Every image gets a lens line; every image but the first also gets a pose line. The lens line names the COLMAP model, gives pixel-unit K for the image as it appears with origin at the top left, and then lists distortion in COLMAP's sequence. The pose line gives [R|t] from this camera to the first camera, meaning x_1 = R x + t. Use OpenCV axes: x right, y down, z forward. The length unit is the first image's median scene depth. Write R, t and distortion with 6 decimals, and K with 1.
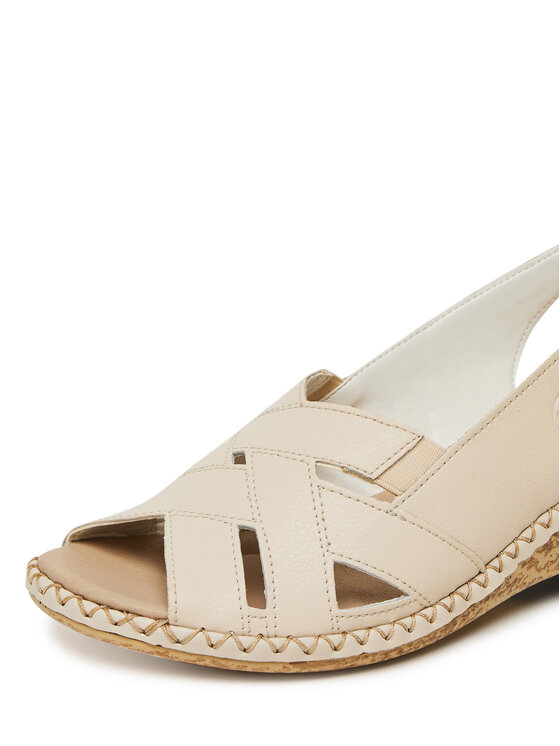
lens RADIAL K [[1501.1, 0, 278.3], [0, 1501.1, 369.4], [0, 0, 1]] dist [-0.265841, 0.000000]
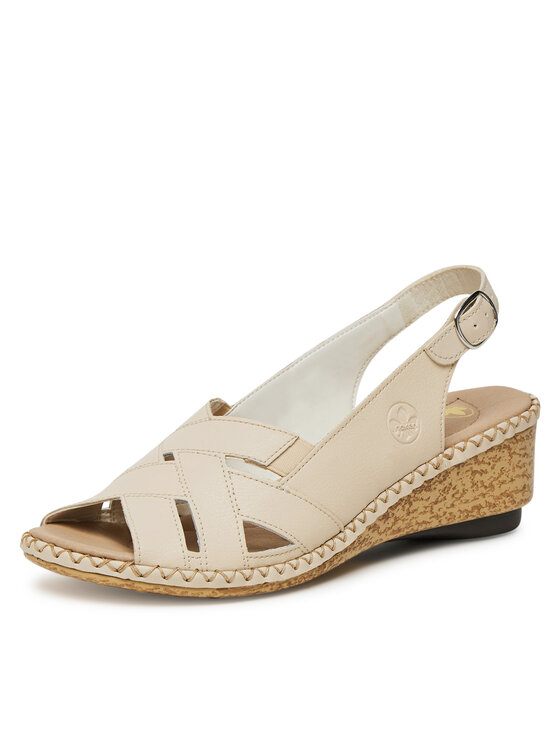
lens RADIAL K [[2197.0, 0, 284.7], [0, 2197.0, 378.0], [0, 0, 1]] dist [-2.151849, 0.000000]
pose [[0.985745, -0.018434, 0.167232, -0.264414], [0.031330, 0.996706, -0.074808, 0.144330], [-0.165302, 0.078981, 0.983075, -1.057876]]
